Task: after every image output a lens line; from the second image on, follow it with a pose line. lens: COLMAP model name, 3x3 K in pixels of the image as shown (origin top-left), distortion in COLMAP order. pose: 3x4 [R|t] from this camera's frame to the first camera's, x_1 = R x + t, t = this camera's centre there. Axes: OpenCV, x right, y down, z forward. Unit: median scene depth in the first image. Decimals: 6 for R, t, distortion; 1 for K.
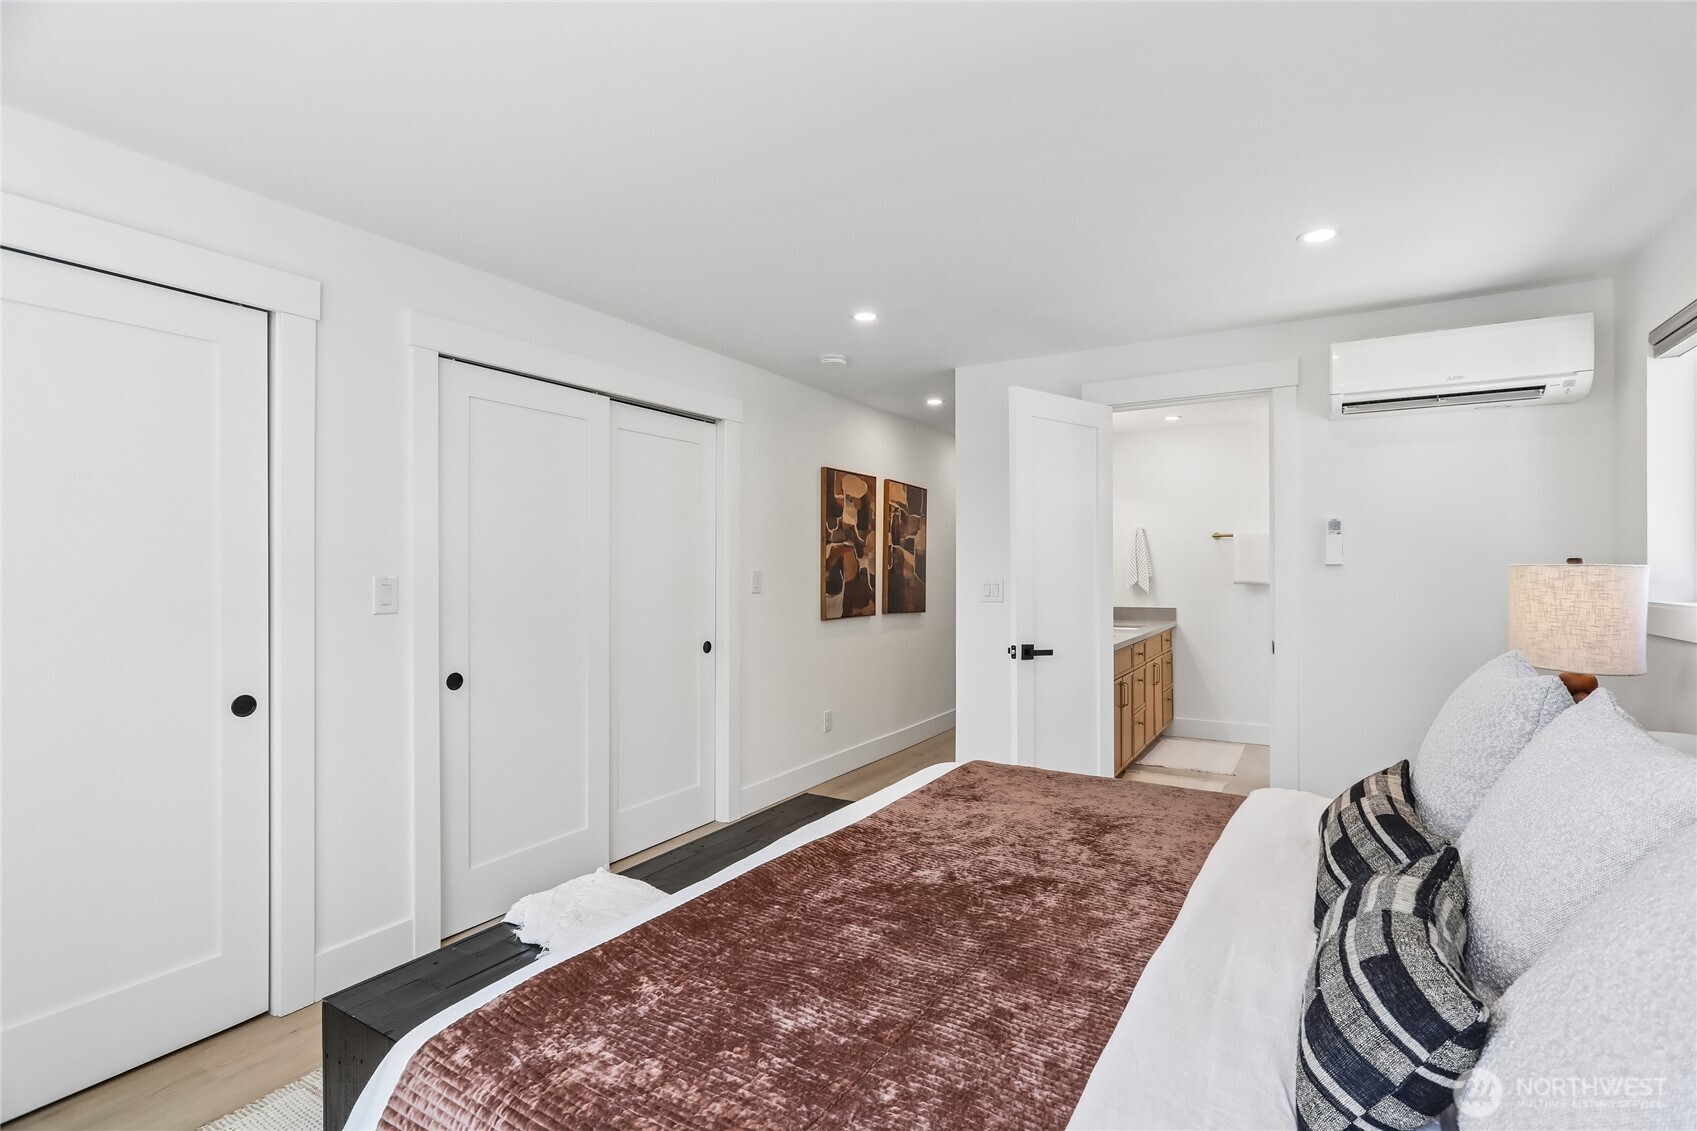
lens RADIAL K [[804.3, 0, 850.9], [0, 804.3, 567.8], [0, 0, 1]] dist [0.000999, -0.000793]
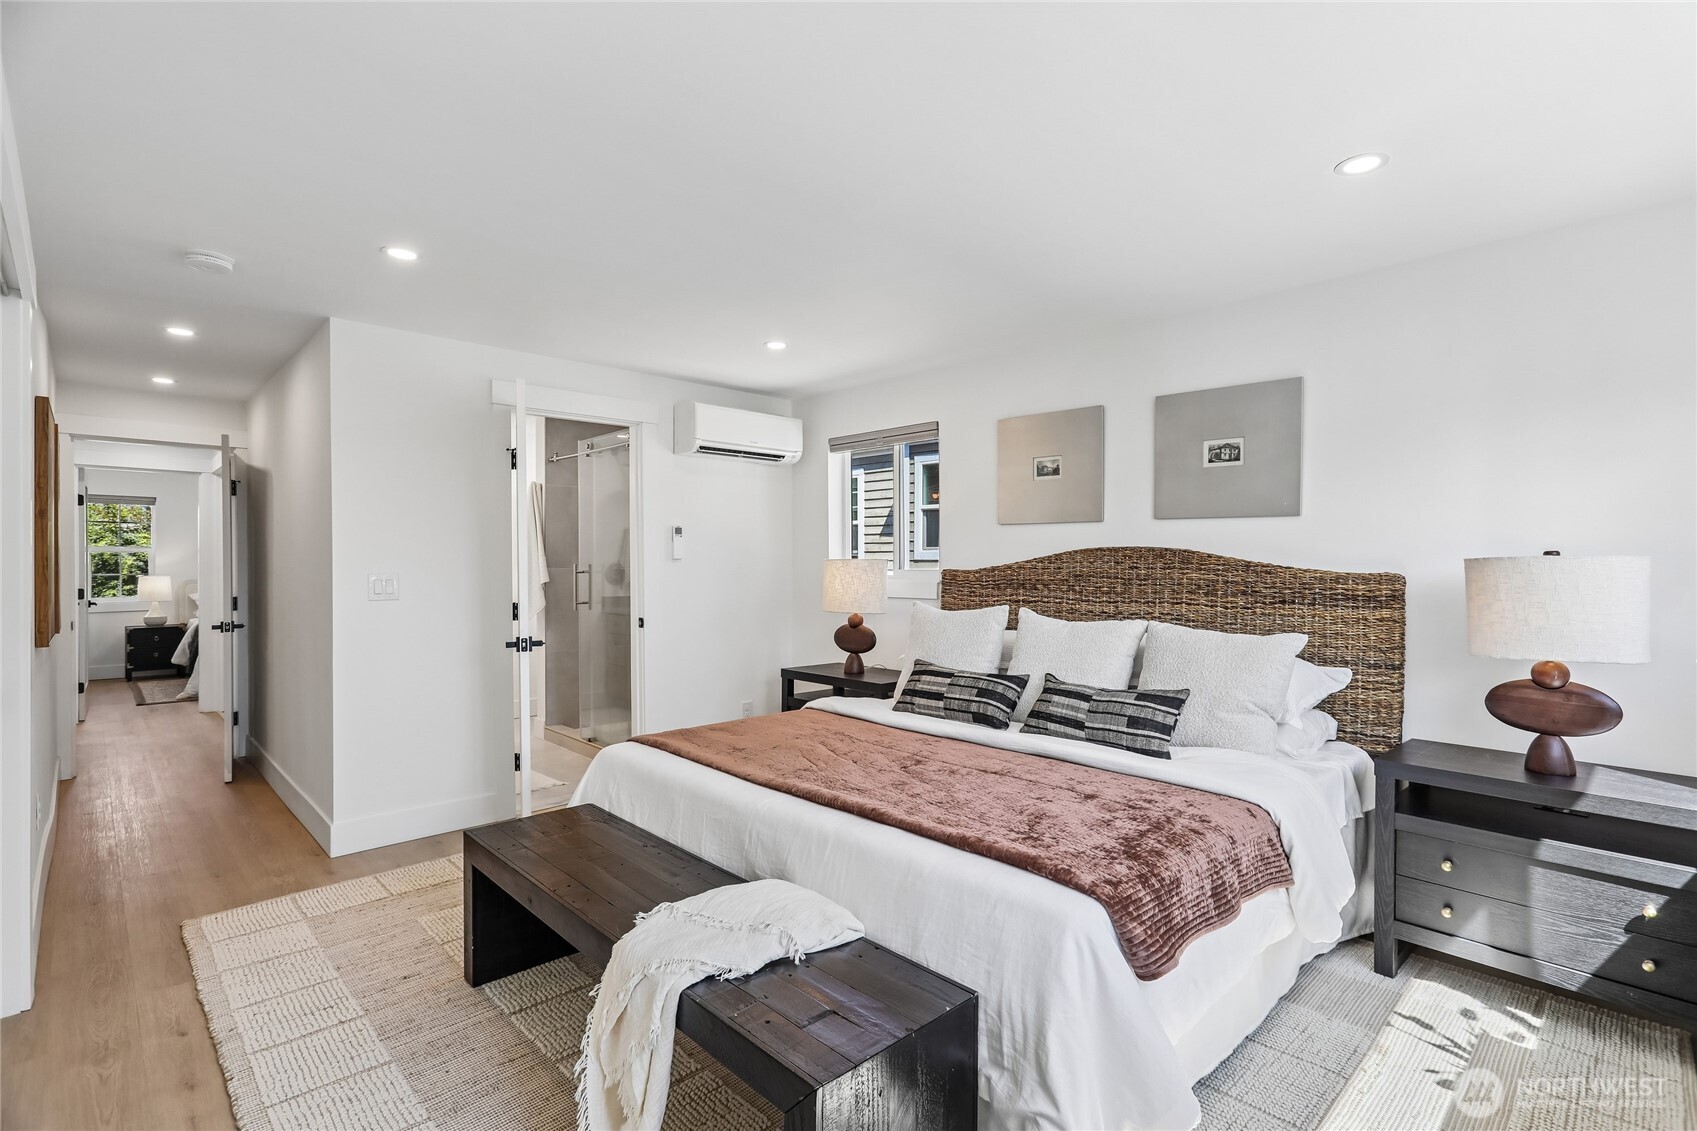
lens RADIAL K [[804.3, 0, 851.1], [0, 804.3, 566.3], [0, 0, 1]] dist [0.000999, -0.000793]
pose [[0.260904, -0.005021, 0.965352, -0.764730], [0.002372, 0.999987, 0.004560, 0.003637], [-0.965362, 0.001100, 0.260913, 0.403807]]
